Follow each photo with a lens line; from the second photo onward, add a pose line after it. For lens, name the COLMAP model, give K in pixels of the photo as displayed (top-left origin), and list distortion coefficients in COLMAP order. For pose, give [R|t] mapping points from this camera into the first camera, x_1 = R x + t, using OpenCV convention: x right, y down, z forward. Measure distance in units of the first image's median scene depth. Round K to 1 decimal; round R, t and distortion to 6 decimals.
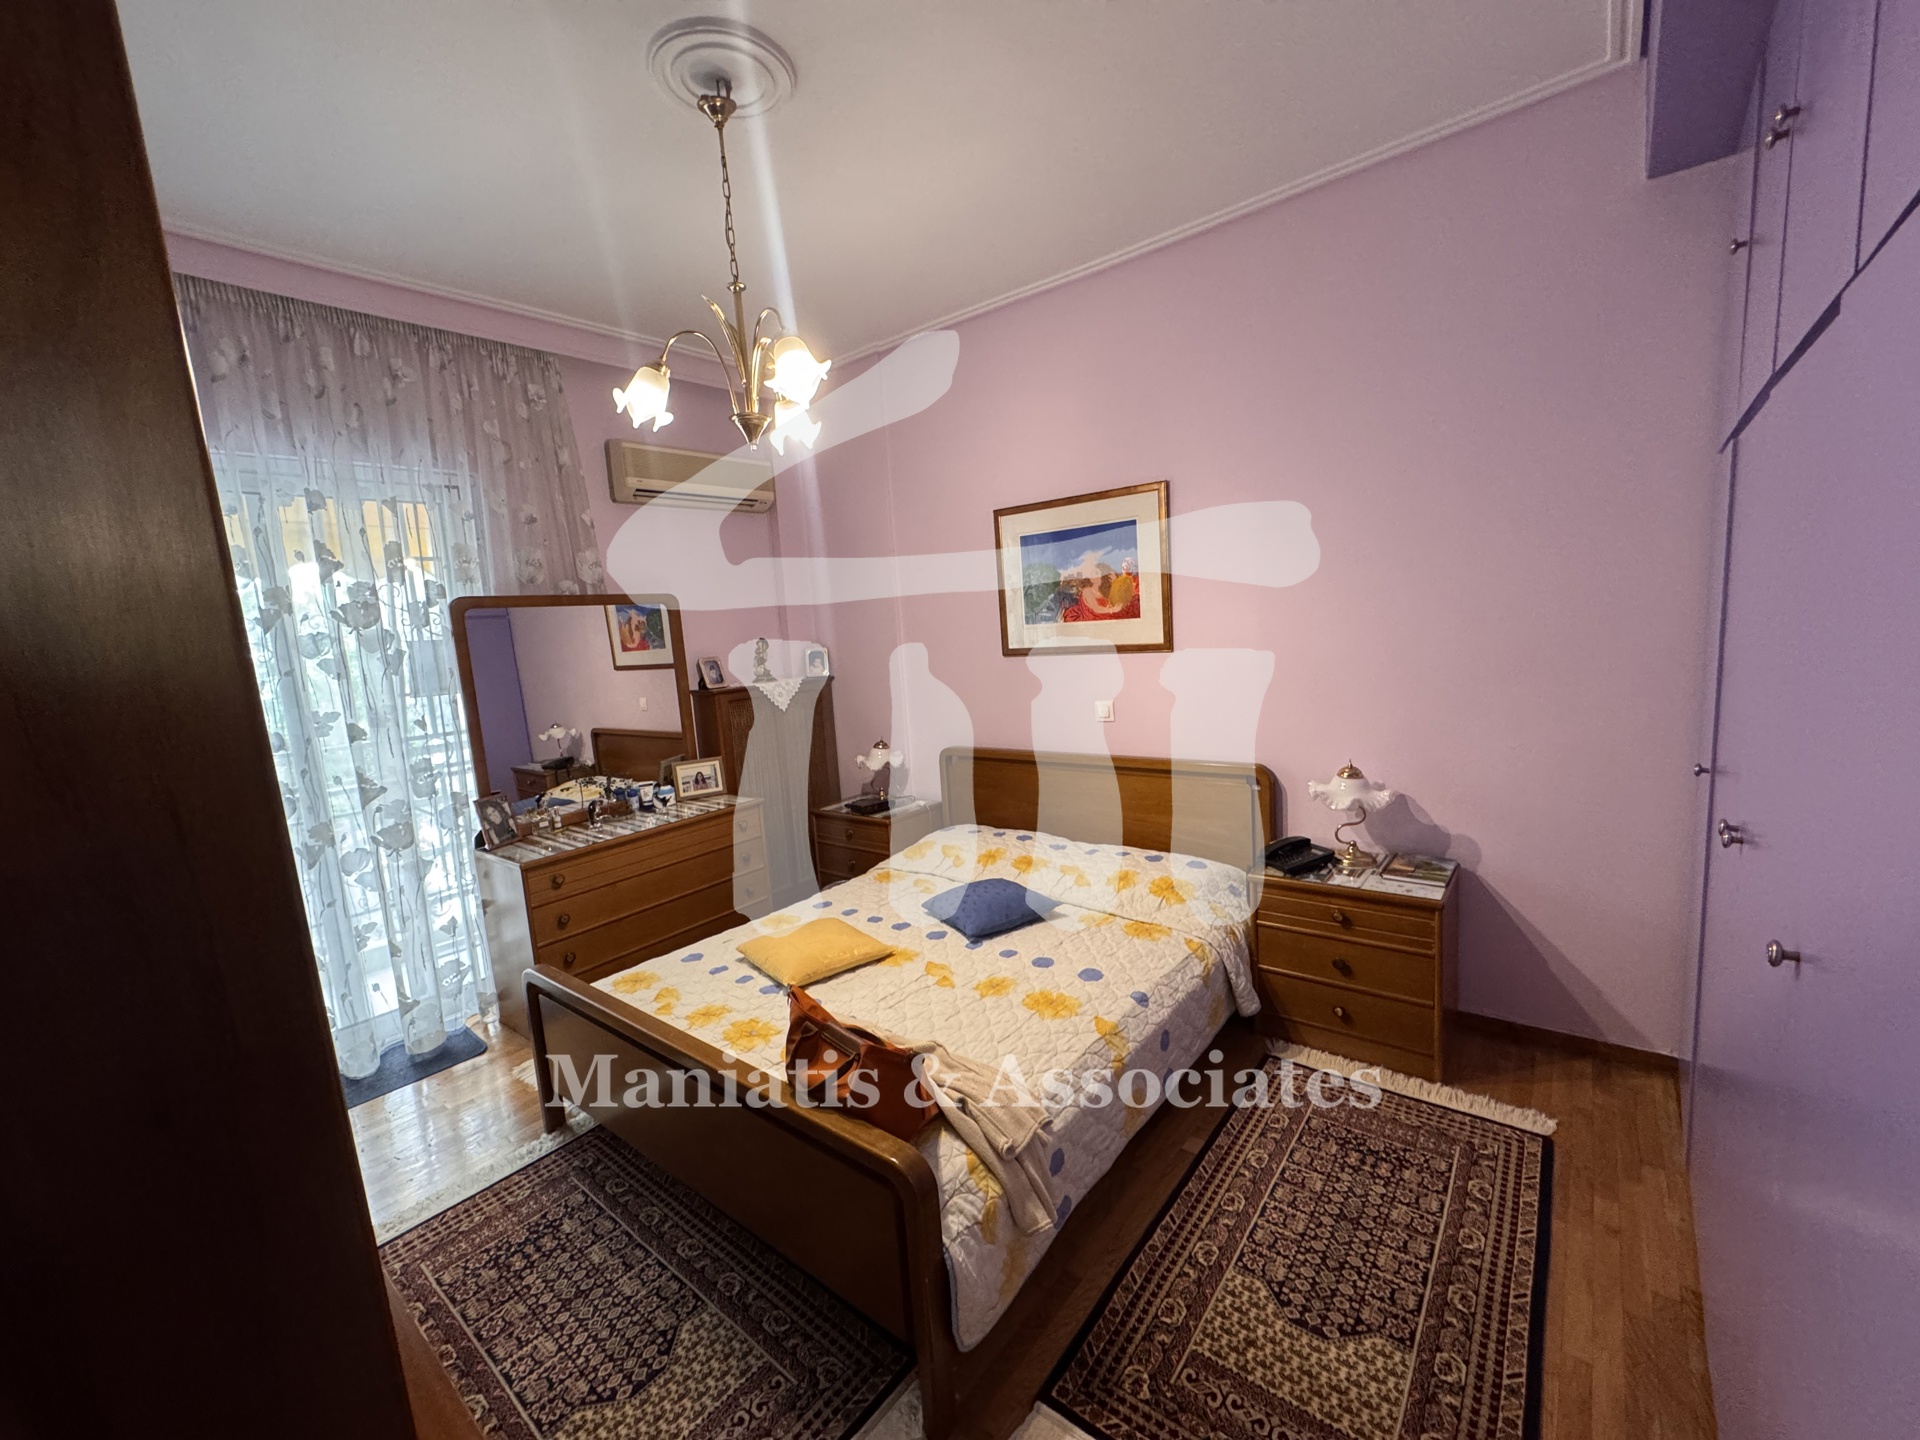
lens RADIAL K [[764.6, 0, 963.5], [0, 764.6, 721.0], [0, 0, 1]] dist [-0.001400, 0.000438]
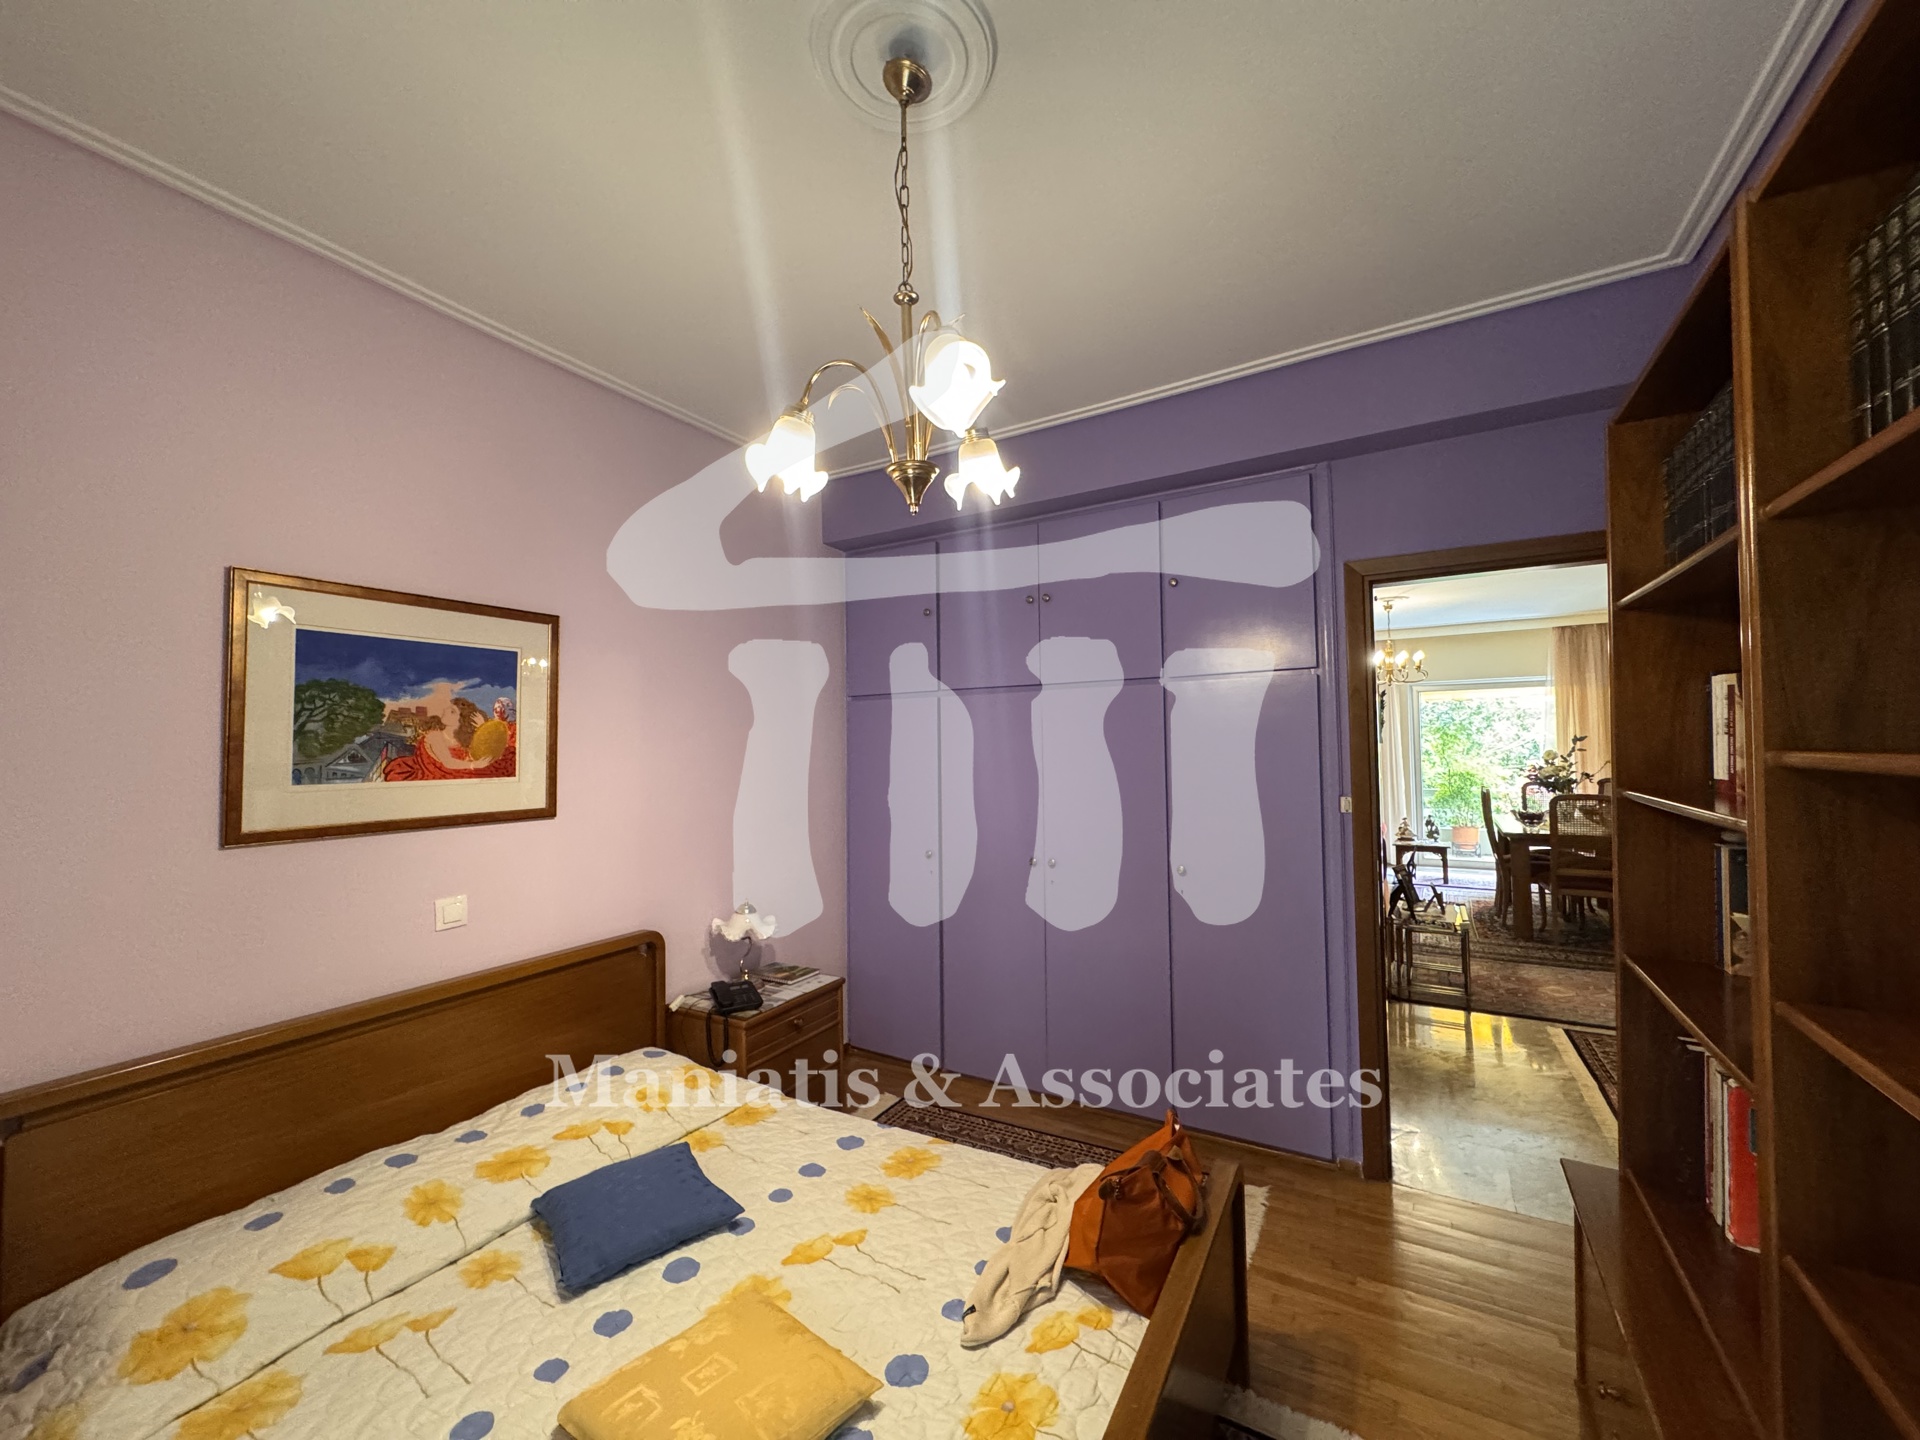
lens RADIAL K [[764.6, 0, 963.5], [0, 764.6, 721.0], [0, 0, 1]] dist [-0.001400, 0.000438]
pose [[-0.156092, 0.102959, 0.982362, -0.628434], [0.151831, 0.985234, -0.079135, -0.063456], [-0.976003, 0.136801, -0.169419, 0.716032]]
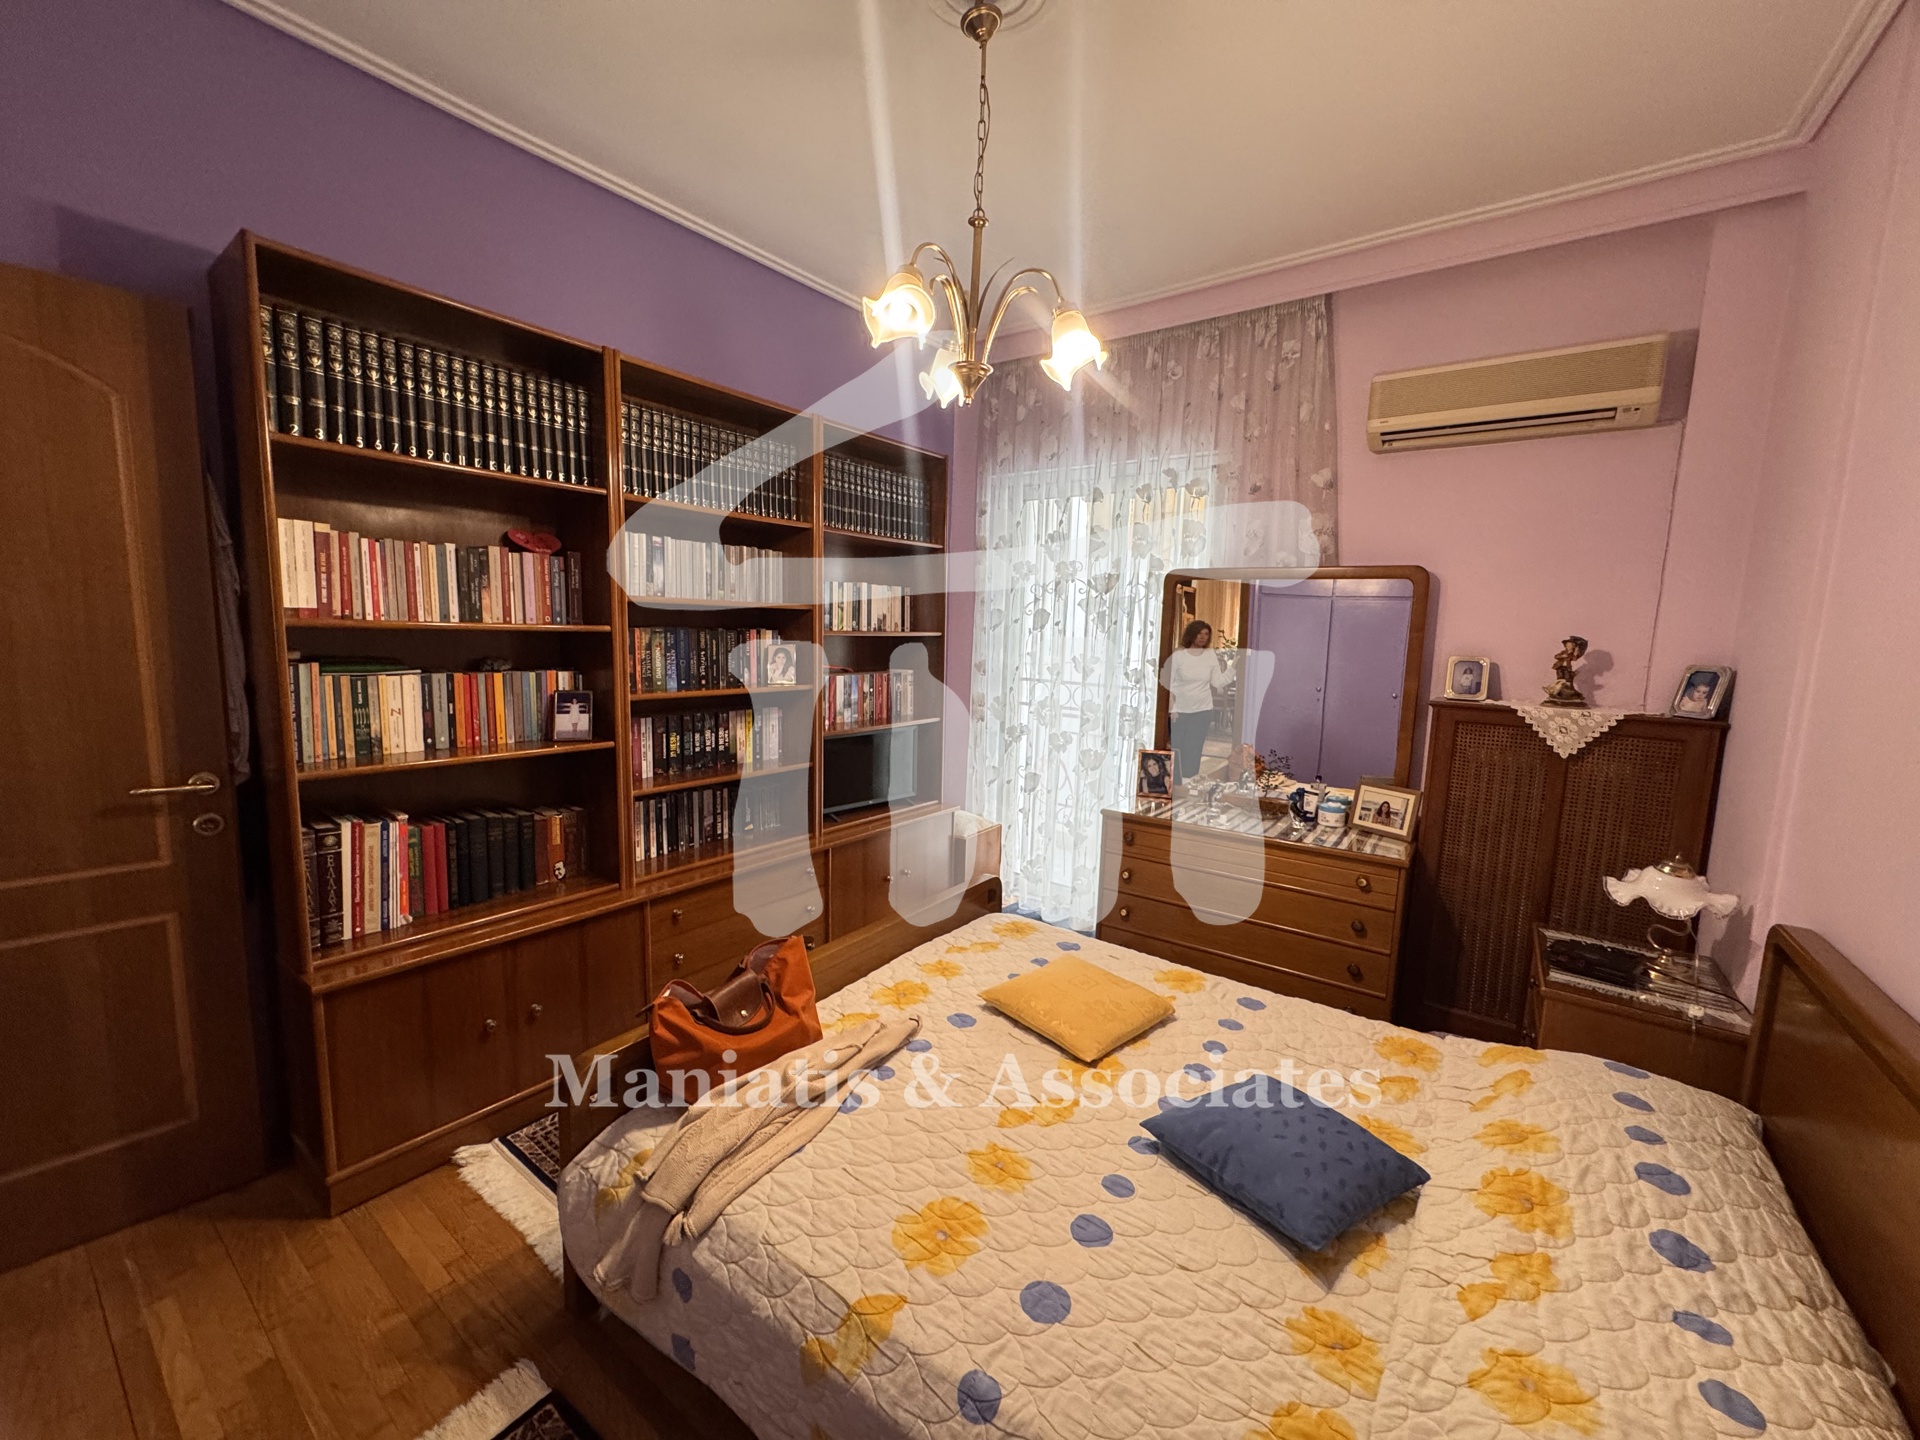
lens RADIAL K [[767.1, 0, 962.1], [0, 767.1, 721.4], [0, 0, 1]] dist [-0.001130, 0.000197]
pose [[0.045741, 0.191859, -0.980356, 0.448193], [-0.161594, 0.969879, 0.182269, -0.099512], [0.985797, 0.150083, 0.075367, 0.636456]]
